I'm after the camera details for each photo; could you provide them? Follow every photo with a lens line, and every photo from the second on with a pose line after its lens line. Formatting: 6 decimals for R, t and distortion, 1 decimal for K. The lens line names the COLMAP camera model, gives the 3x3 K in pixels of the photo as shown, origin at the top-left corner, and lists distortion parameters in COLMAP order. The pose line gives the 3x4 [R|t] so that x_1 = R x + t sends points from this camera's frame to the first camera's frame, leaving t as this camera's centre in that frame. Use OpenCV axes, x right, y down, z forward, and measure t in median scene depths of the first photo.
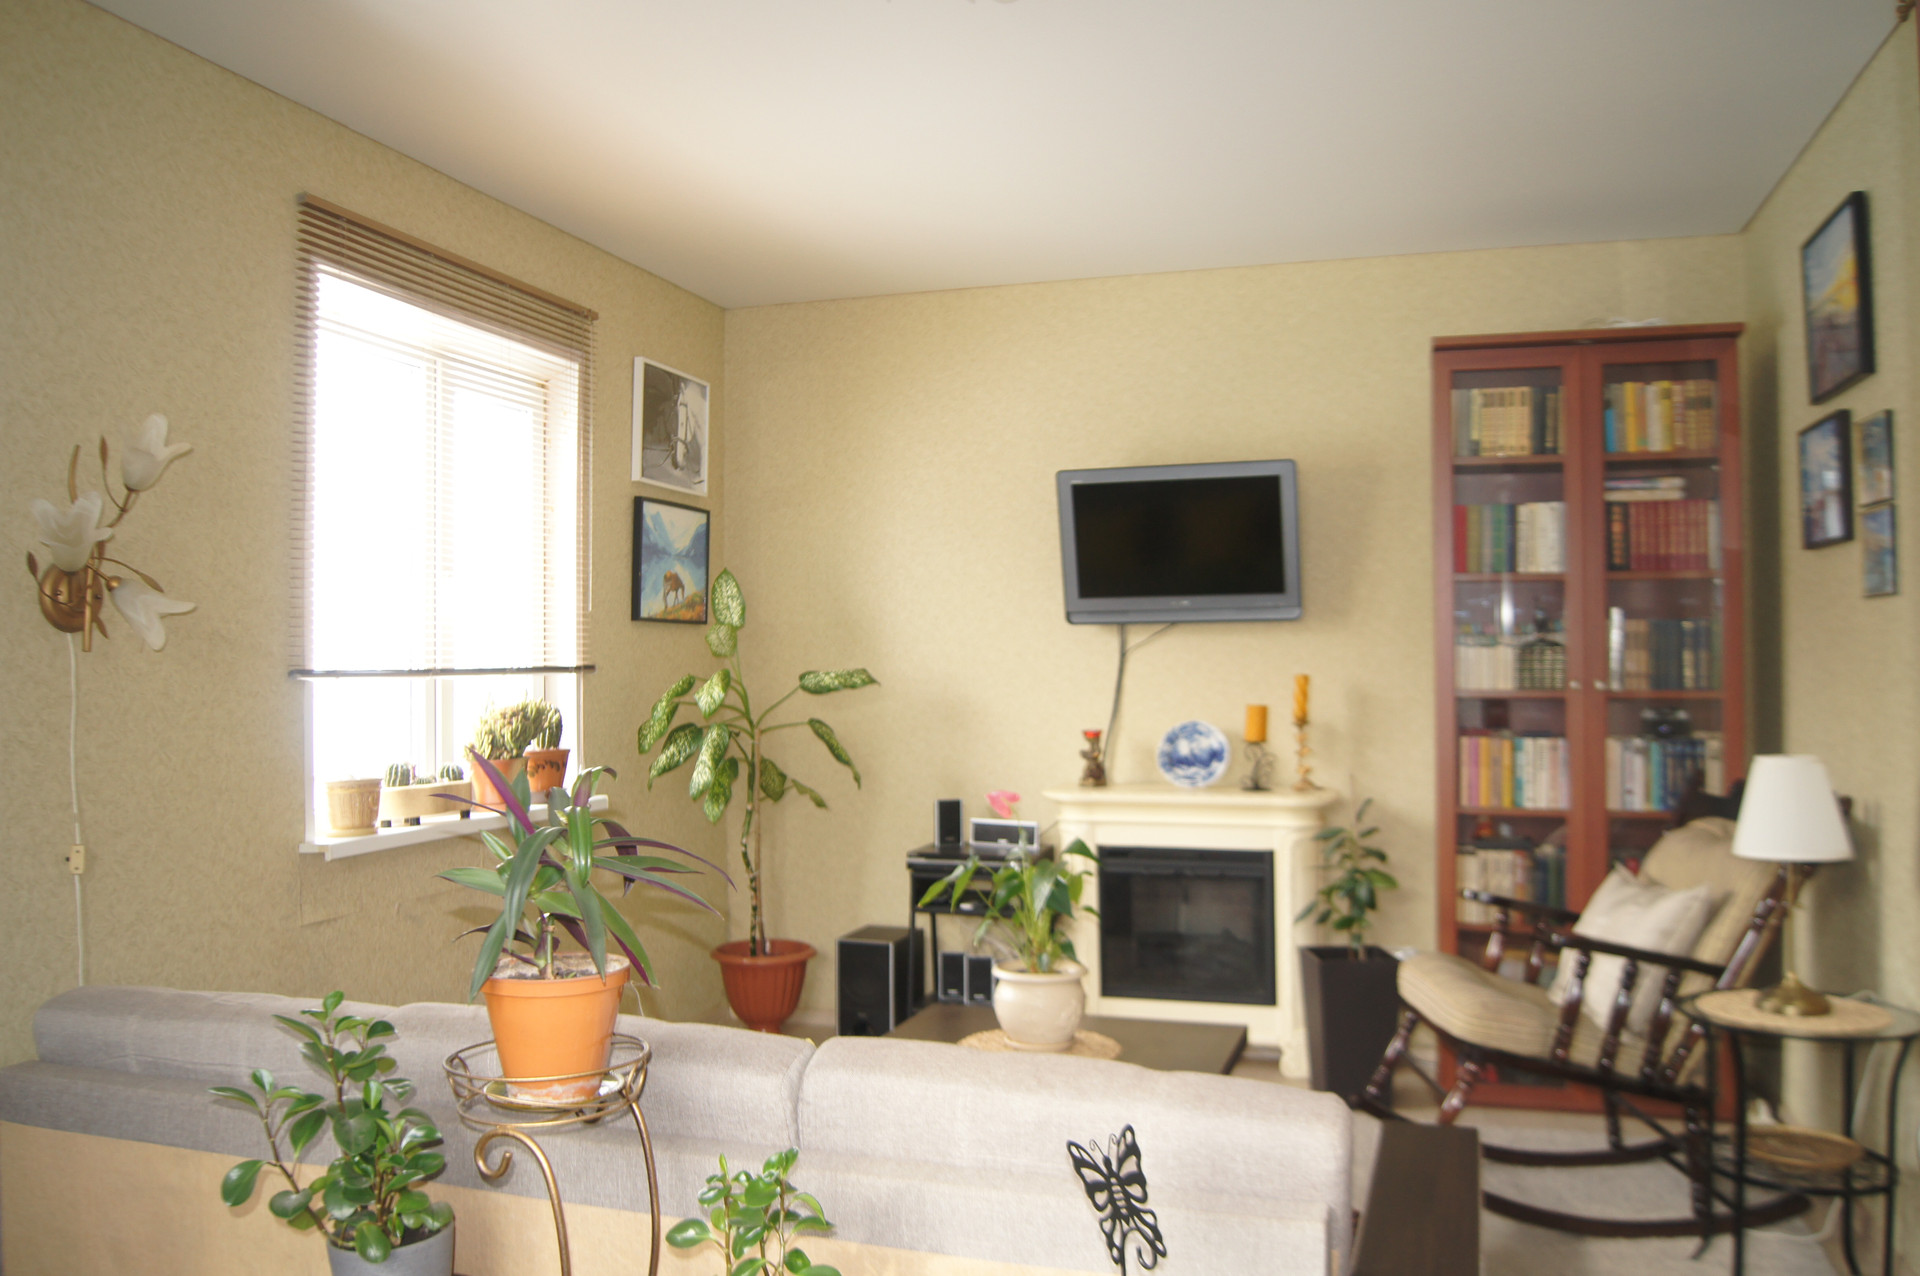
lens RADIAL K [[1584.2, 0, 945.3], [0, 1584.2, 644.1], [0, 0, 1]] dist [-0.021771, -0.018366]
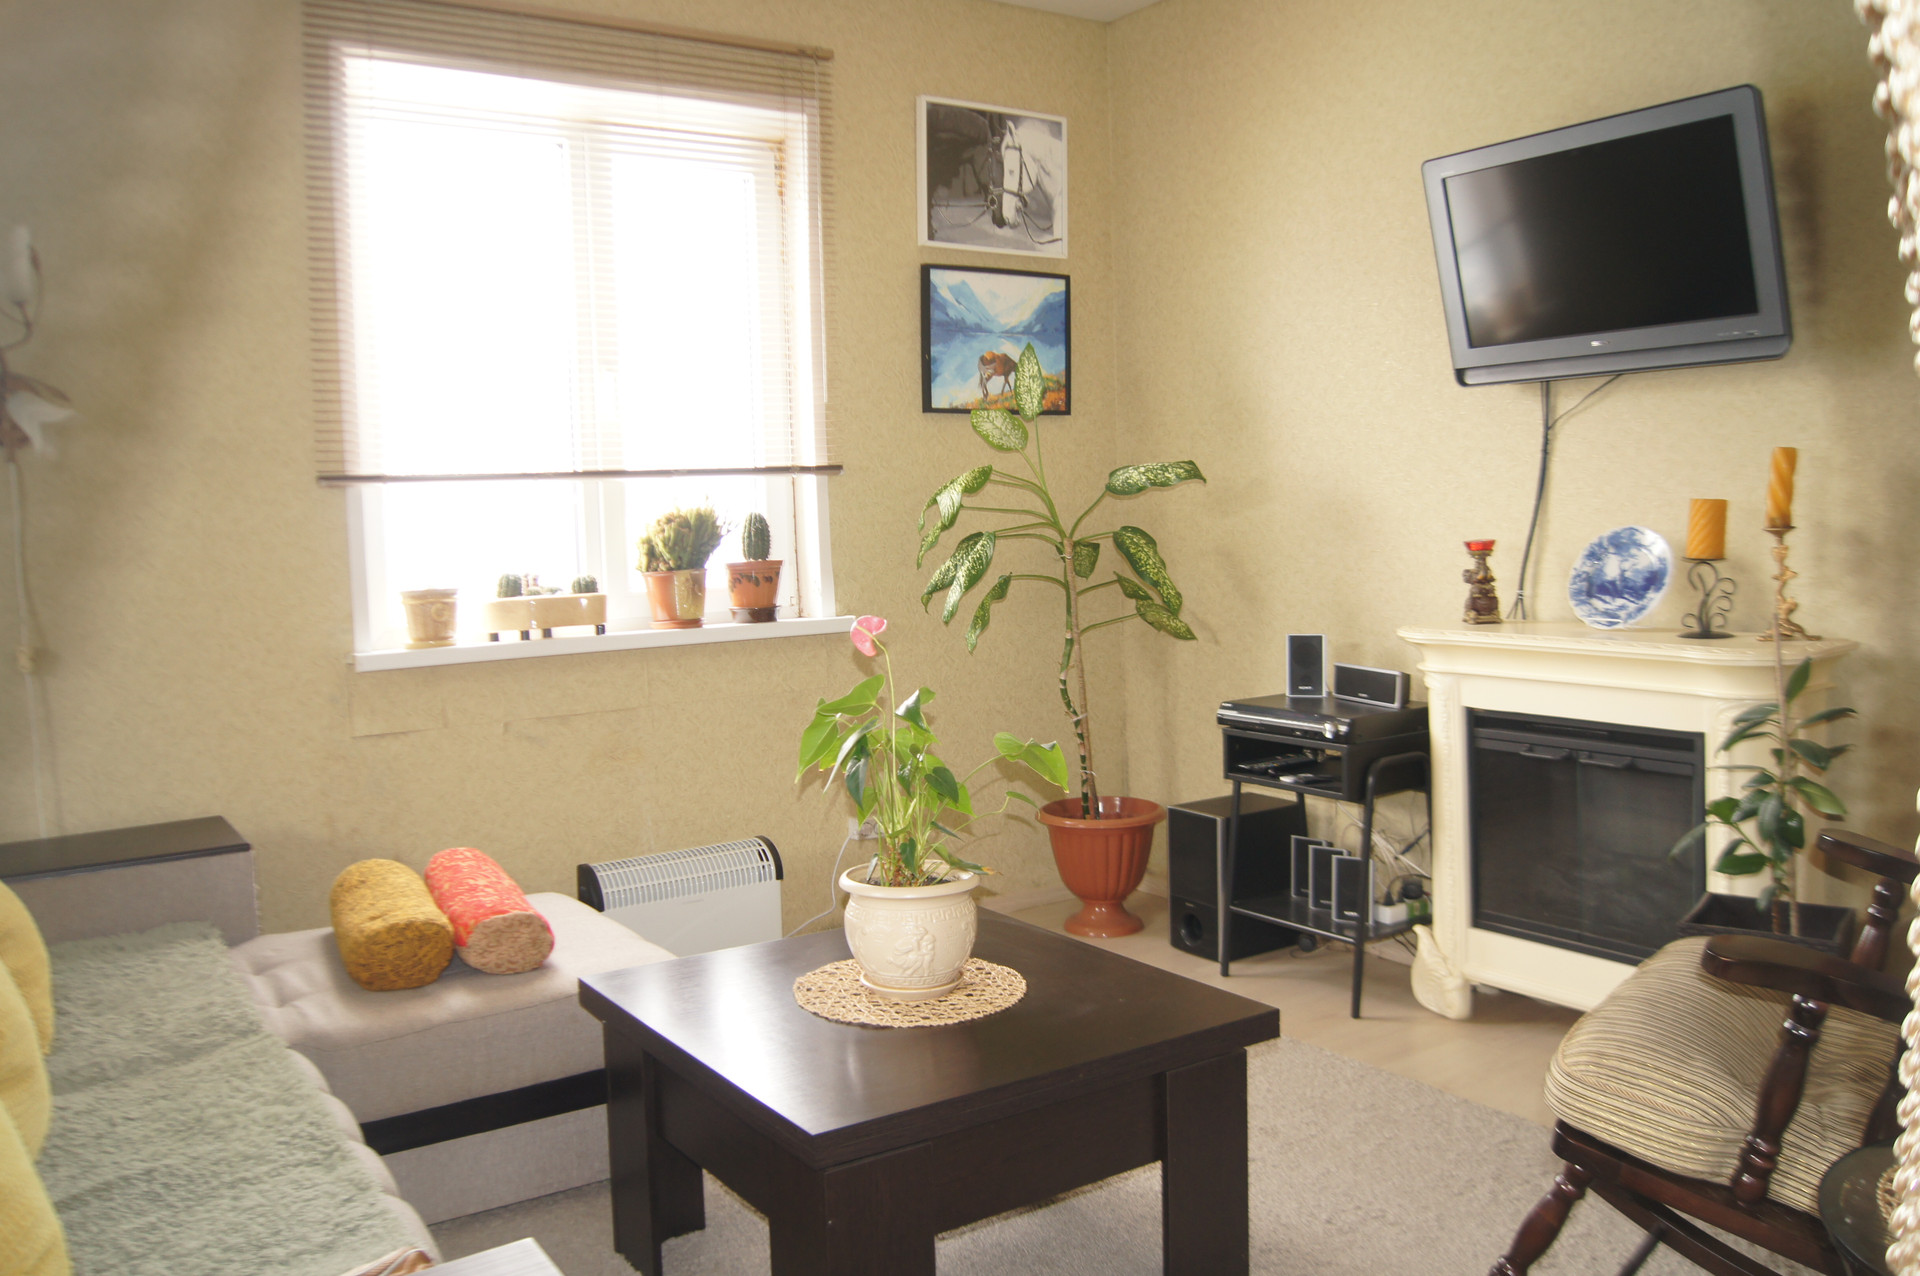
lens RADIAL K [[1584.2, 0, 997.7], [0, 1584.2, 594.7], [0, 0, 1]] dist [-0.021771, -0.018366]
pose [[0.787322, 0.020098, -0.616214, 0.358380], [0.029653, 0.997078, 0.070406, 0.024107], [0.615828, -0.073705, 0.784425, 0.345704]]
